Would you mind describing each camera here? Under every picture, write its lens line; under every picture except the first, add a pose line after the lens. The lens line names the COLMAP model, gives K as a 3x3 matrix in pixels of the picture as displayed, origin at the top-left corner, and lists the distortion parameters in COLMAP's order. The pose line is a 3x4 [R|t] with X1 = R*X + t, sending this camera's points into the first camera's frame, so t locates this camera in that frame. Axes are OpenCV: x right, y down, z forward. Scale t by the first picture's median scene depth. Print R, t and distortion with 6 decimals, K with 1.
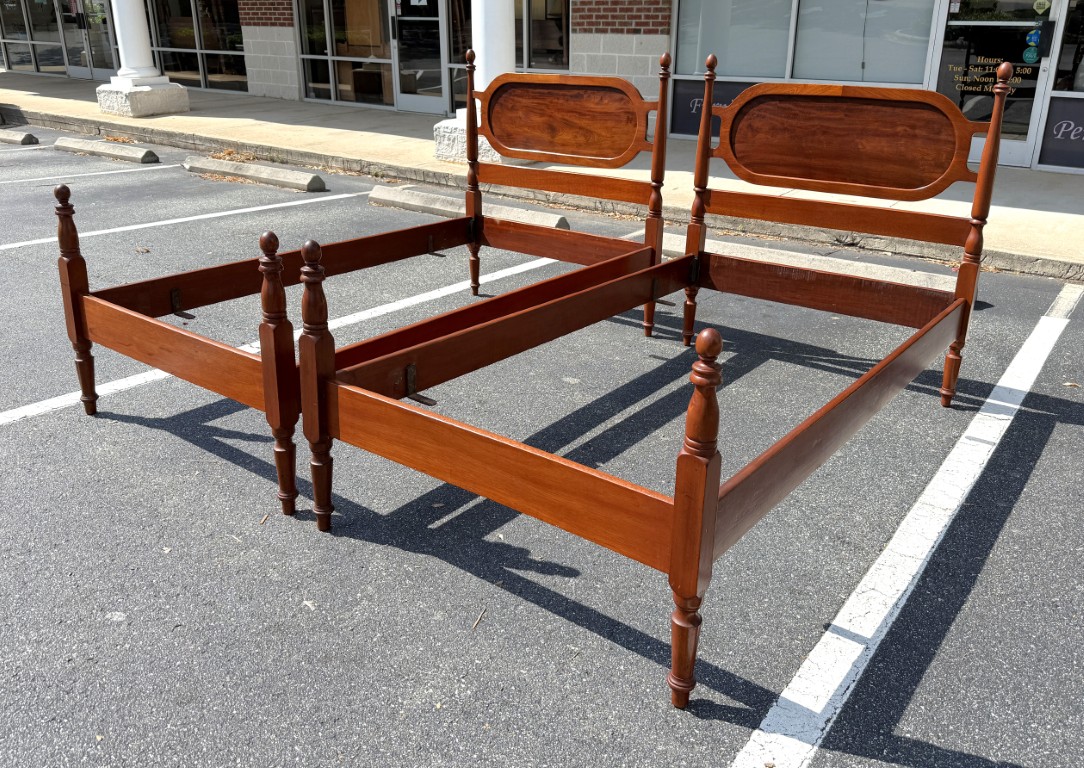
lens RADIAL K [[859.8, 0, 533.9], [0, 859.8, 322.1], [0, 0, 1]] dist [0.070407, -0.107567]
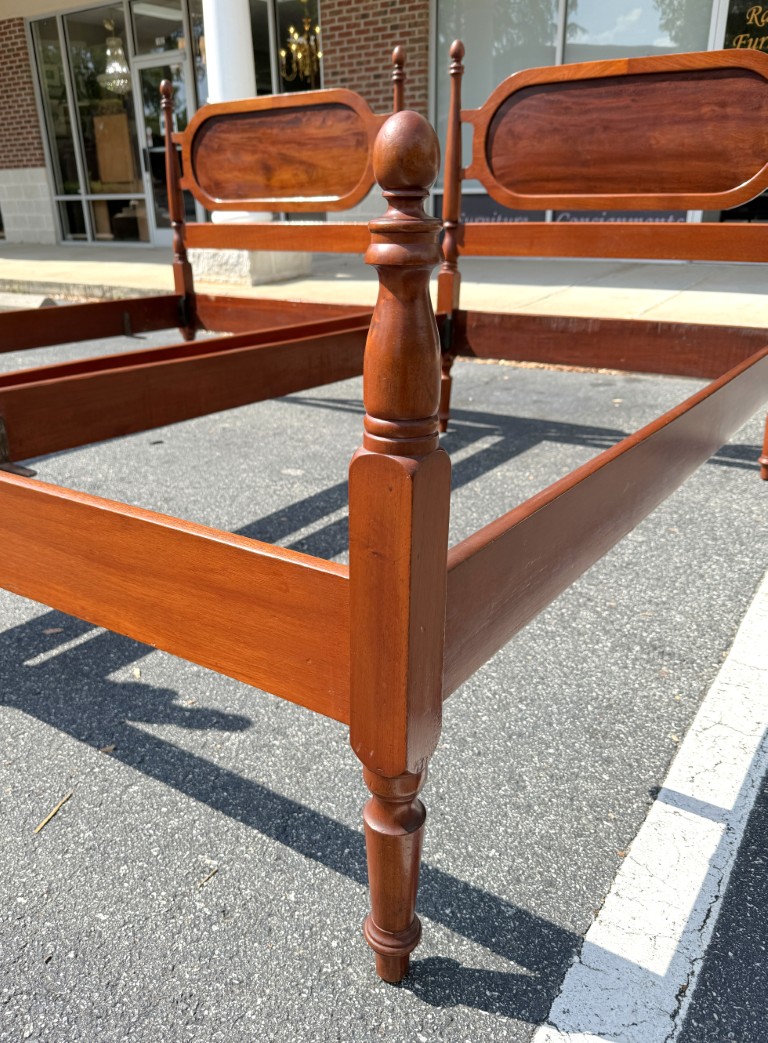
lens RADIAL K [[800.0, 0, 359.5], [0, 800.0, 518.7], [0, 0, 1]] dist [0.023875, -0.046826]
pose [[0.998201, -0.040826, 0.043918, 0.074829], [0.038557, 0.997937, 0.051329, 0.080103], [-0.045923, -0.049543, 0.997716, 0.293143]]
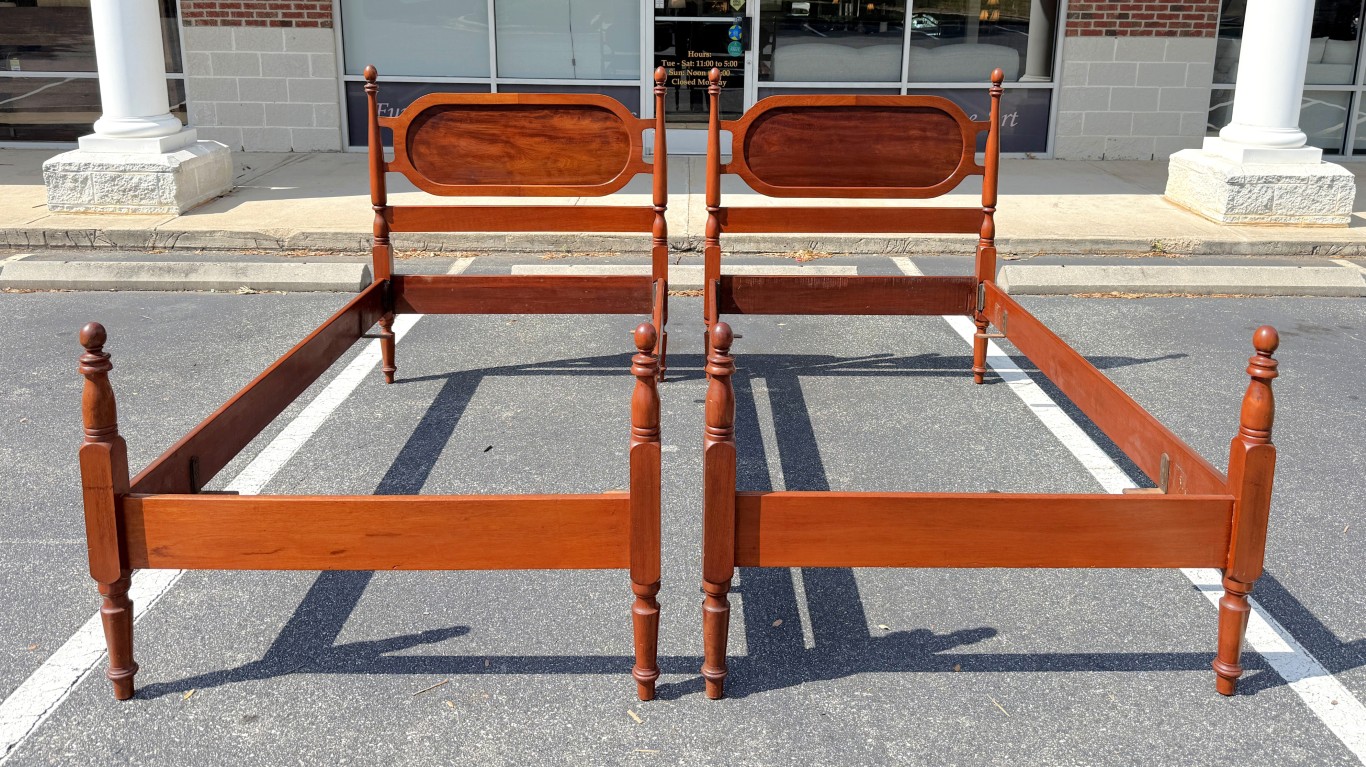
lens RADIAL K [[1051.9, 0, 681.1], [0, 1051.9, 228.4], [0, 0, 1]] dist [0.087614, -0.095667]
pose [[0.792884, -0.123064, 0.596817, -0.564778], [0.194470, 0.979284, -0.056428, -0.086411], [-0.577509, 0.160804, 0.800391, 0.143011]]
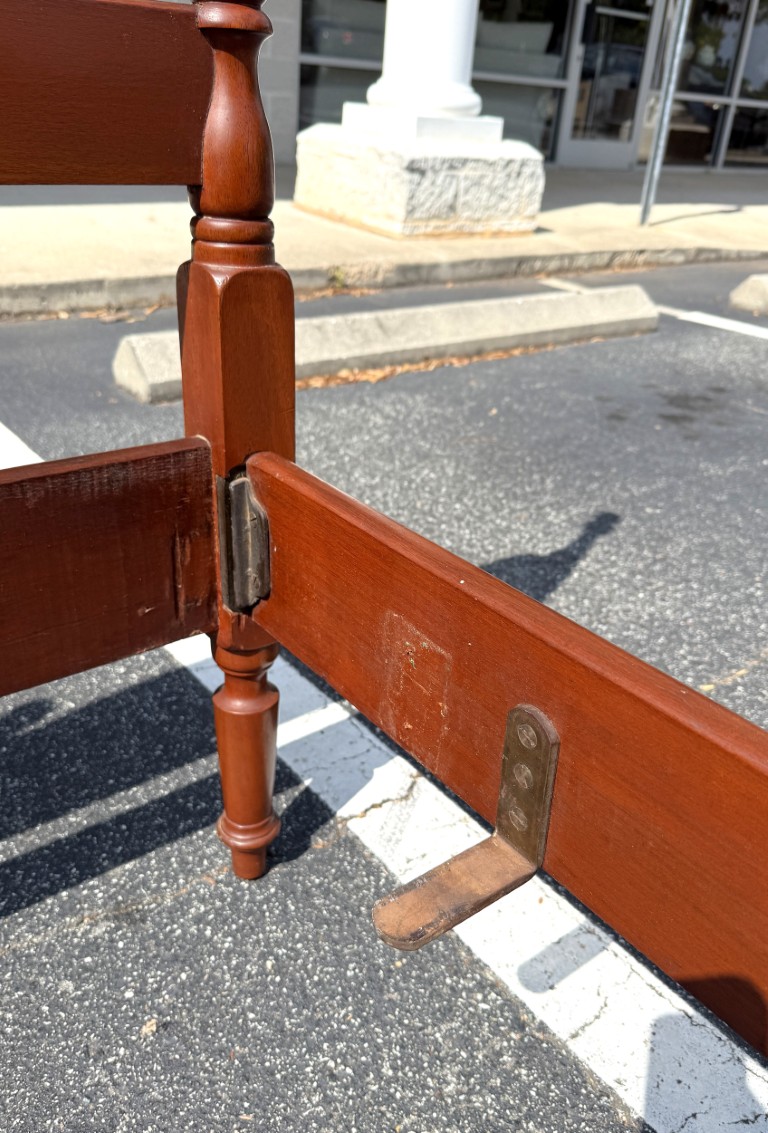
lens RADIAL K [[921.1, 0, 399.7], [0, 921.1, 571.7], [0, 0, 1]] dist [0.035732, -0.075907]
pose [[0.245798, -0.435244, 0.866110, 0.288093], [0.249984, 0.891760, 0.377189, -0.072708], [-0.936531, 0.123802, 0.327997, 0.859907]]
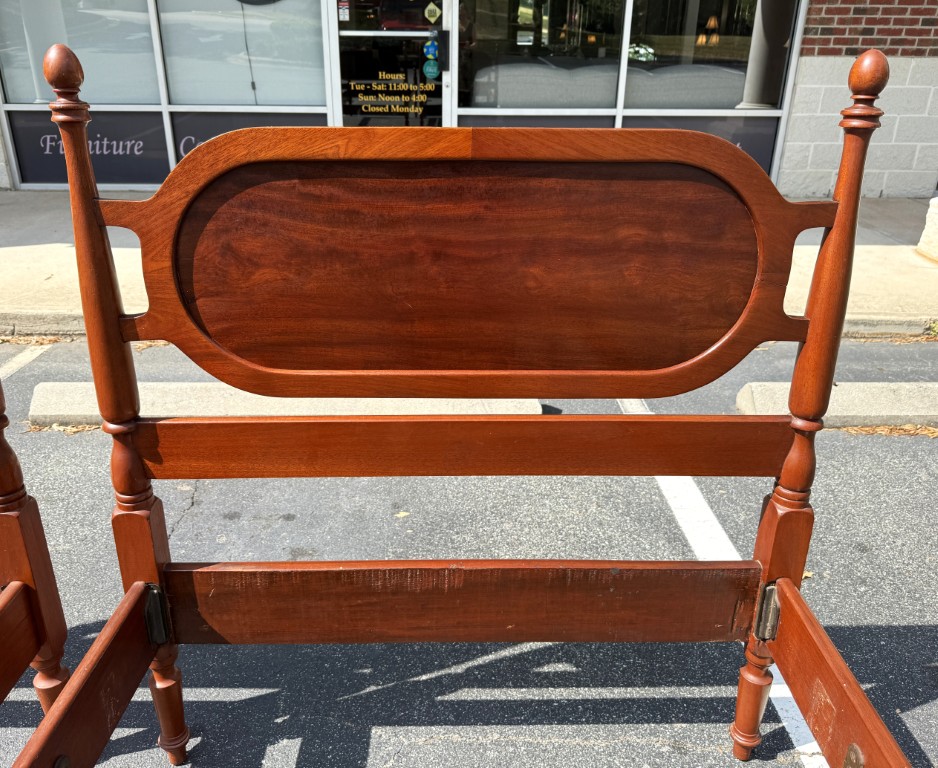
lens RADIAL K [[754.3, 0, 455.1], [0, 754.3, 369.9], [0, 0, 1]] dist [0.013644, -0.016250]
pose [[0.792488, -0.235256, 0.562688, 0.144730], [0.196173, 0.971906, 0.130058, -0.213374], [-0.577476, 0.007315, 0.816375, 0.734107]]
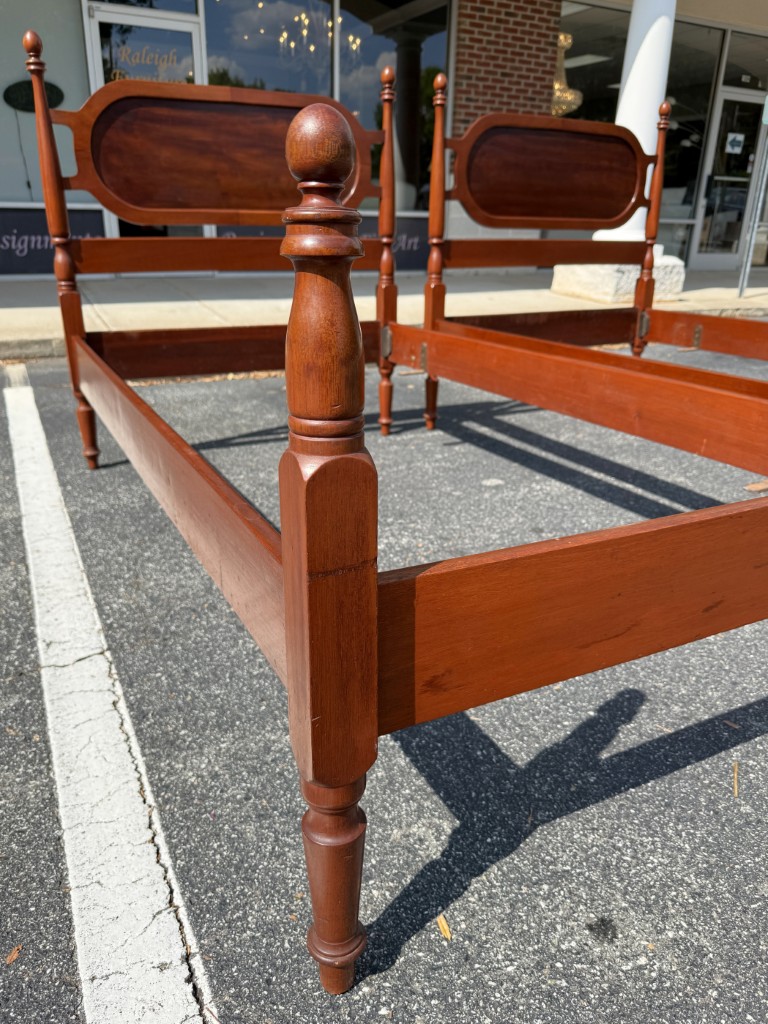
lens RADIAL K [[755.3, 0, 382.6], [0, 755.3, 515.6], [0, 0, 1]] dist [-0.001638, -0.016505]
pose [[0.438364, -0.325834, 0.837657, -0.622106], [0.275614, 0.935807, 0.219778, -0.087178], [-0.855496, 0.134527, 0.500029, 0.788830]]
